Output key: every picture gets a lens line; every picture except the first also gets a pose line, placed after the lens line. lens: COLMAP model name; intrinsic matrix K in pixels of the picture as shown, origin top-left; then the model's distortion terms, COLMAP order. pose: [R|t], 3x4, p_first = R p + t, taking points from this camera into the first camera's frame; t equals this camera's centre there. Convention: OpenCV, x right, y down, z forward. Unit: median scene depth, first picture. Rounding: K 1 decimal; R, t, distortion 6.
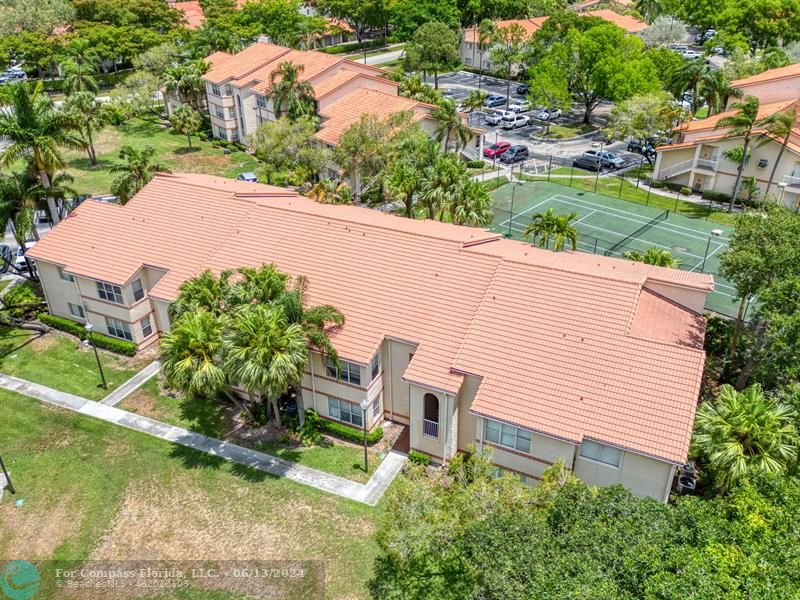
lens RADIAL K [[652.7, 0, 396.5], [0, 652.7, 301.3], [0, 0, 1]] dist [0.071558, -0.063395]
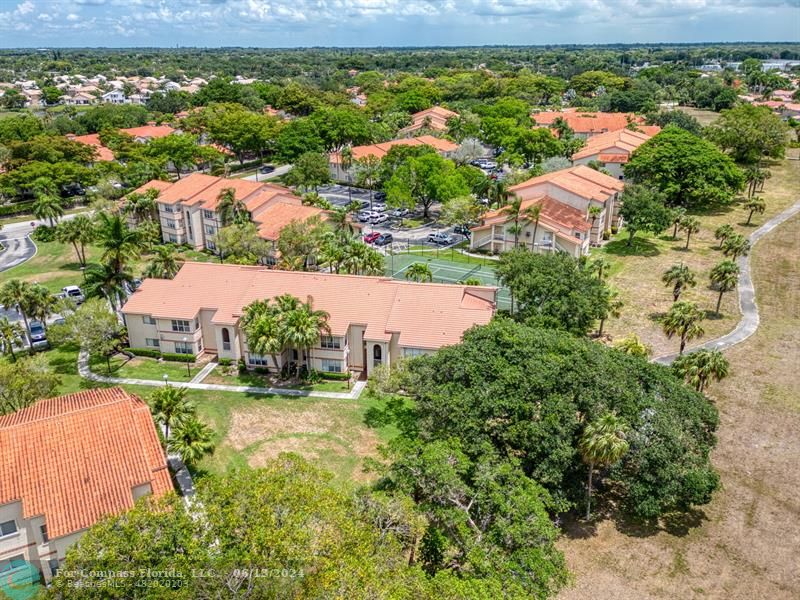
lens RADIAL K [[652.7, 0, 399.0], [0, 652.7, 307.3], [0, 0, 1]] dist [0.071558, -0.063395]
pose [[0.970001, -0.088915, 0.226255, -0.174182], [0.118514, 0.985580, -0.120774, 0.143984], [-0.212254, 0.143965, 0.966552, -0.541585]]
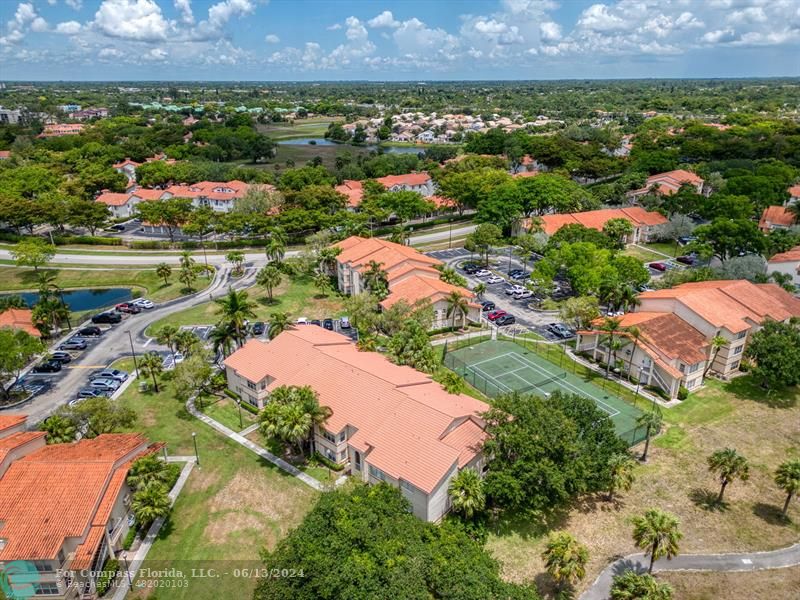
lens RADIAL K [[562.1, 0, 396.3], [0, 562.1, 299.4], [0, 0, 1]] dist [0.053933, -0.033689]
pose [[0.963398, 0.098225, -0.249431, 0.328745], [-0.131430, 0.984020, -0.120131, -0.089151], [0.233646, 0.148517, 0.960912, -0.520647]]
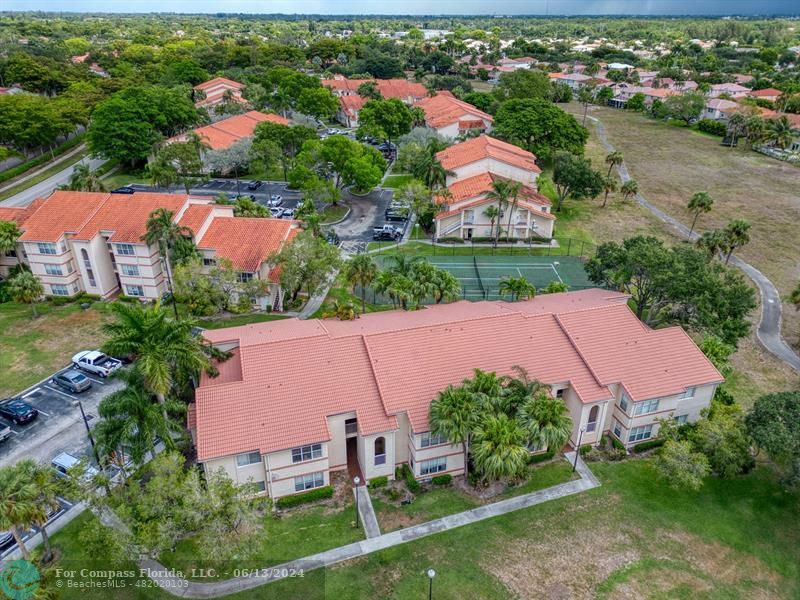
lens RADIAL K [[562.1, 0, 398.5], [0, 562.1, 304.4], [0, 0, 1]] dist [0.053933, -0.033689]
pose [[0.736138, -0.300319, 0.606555, -0.548638], [0.324785, 0.942988, 0.072723, -0.180259], [-0.593814, 0.143466, 0.791708, 0.069634]]
